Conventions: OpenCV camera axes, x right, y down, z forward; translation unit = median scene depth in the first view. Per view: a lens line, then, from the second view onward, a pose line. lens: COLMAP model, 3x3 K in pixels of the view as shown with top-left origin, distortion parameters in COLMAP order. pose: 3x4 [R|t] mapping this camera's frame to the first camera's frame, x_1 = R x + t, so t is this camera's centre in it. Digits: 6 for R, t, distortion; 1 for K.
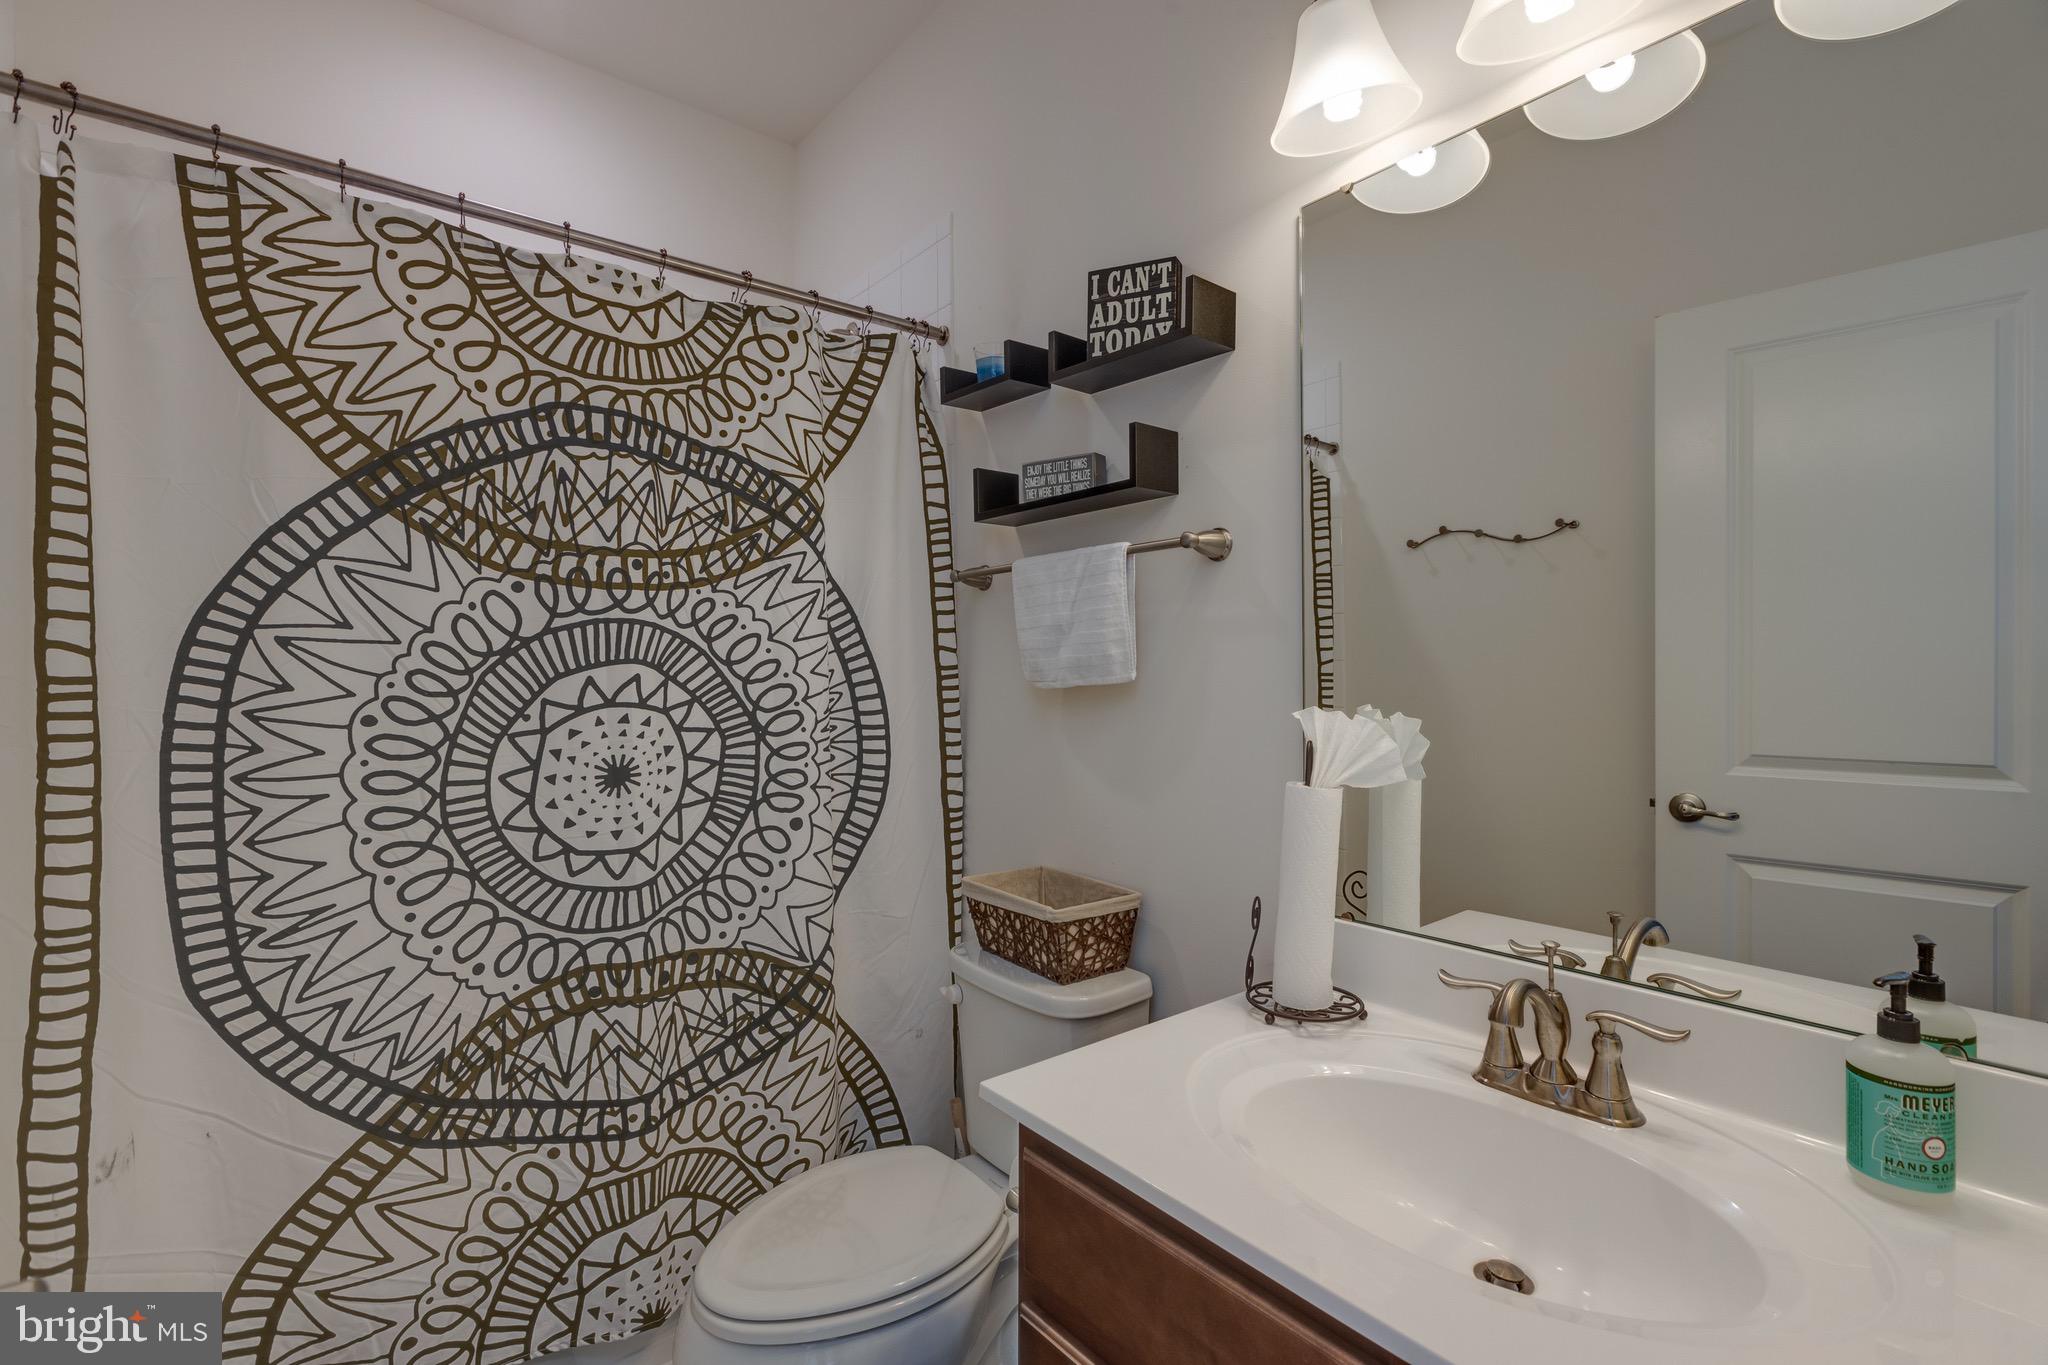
lens RADIAL K [[907.8, 0, 1029.6], [0, 907.8, 678.1], [0, 0, 1]] dist [0.002083, -0.000947]
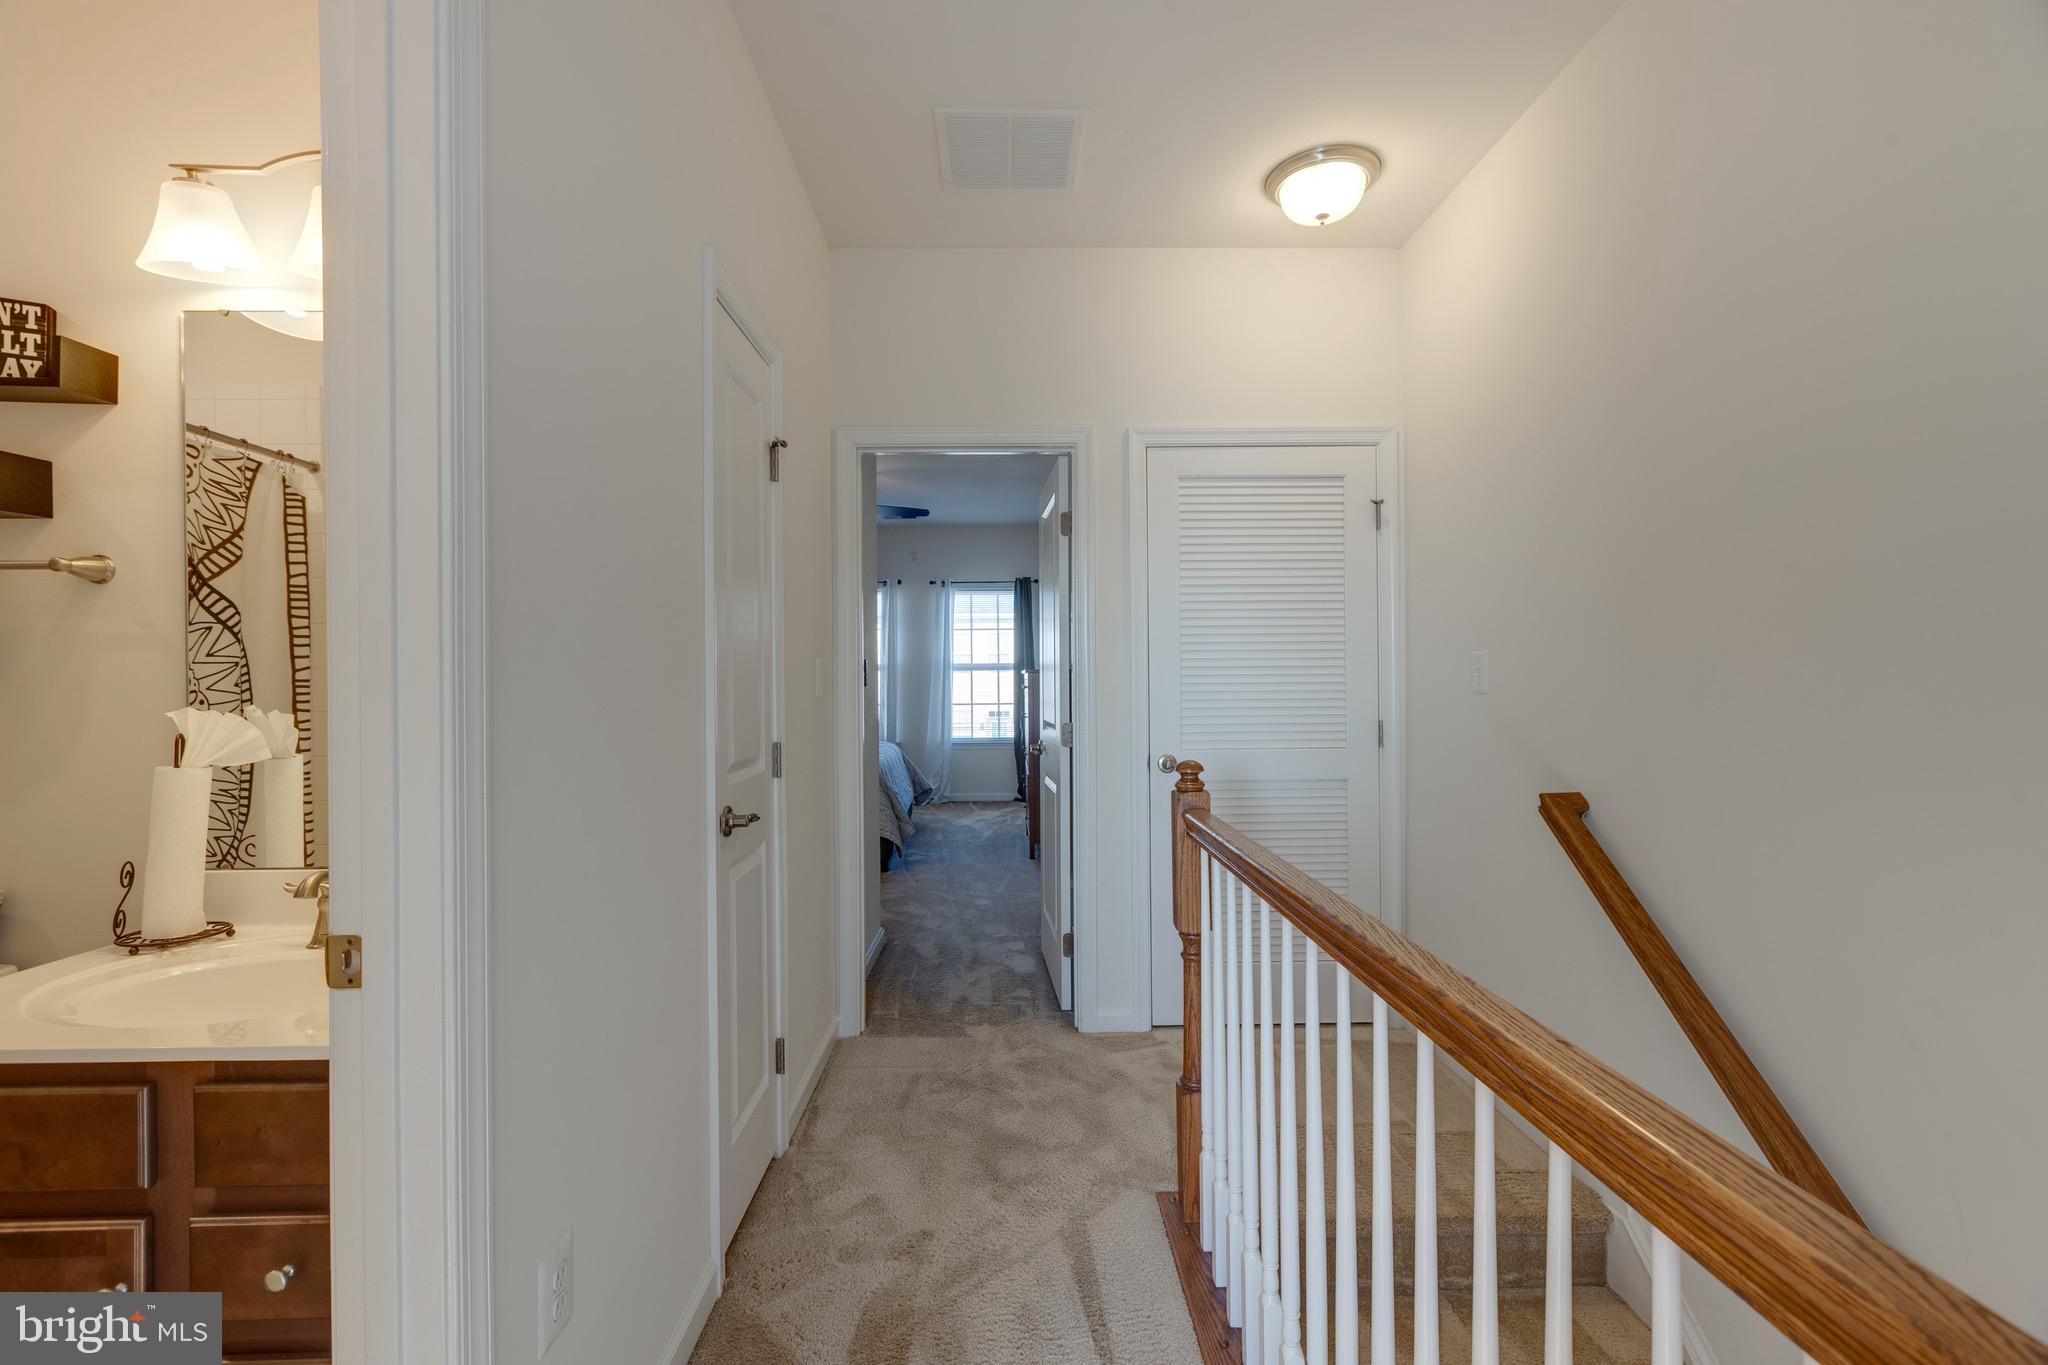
lens RADIAL K [[907.8, 0, 1029.6], [0, 907.8, 678.1], [0, 0, 1]] dist [0.002083, -0.000947]
pose [[0.615071, -0.001303, 0.788470, 0.025511], [0.004961, 0.999985, -0.002218, -0.001288], [-0.788456, 0.005276, 0.615069, -0.648292]]
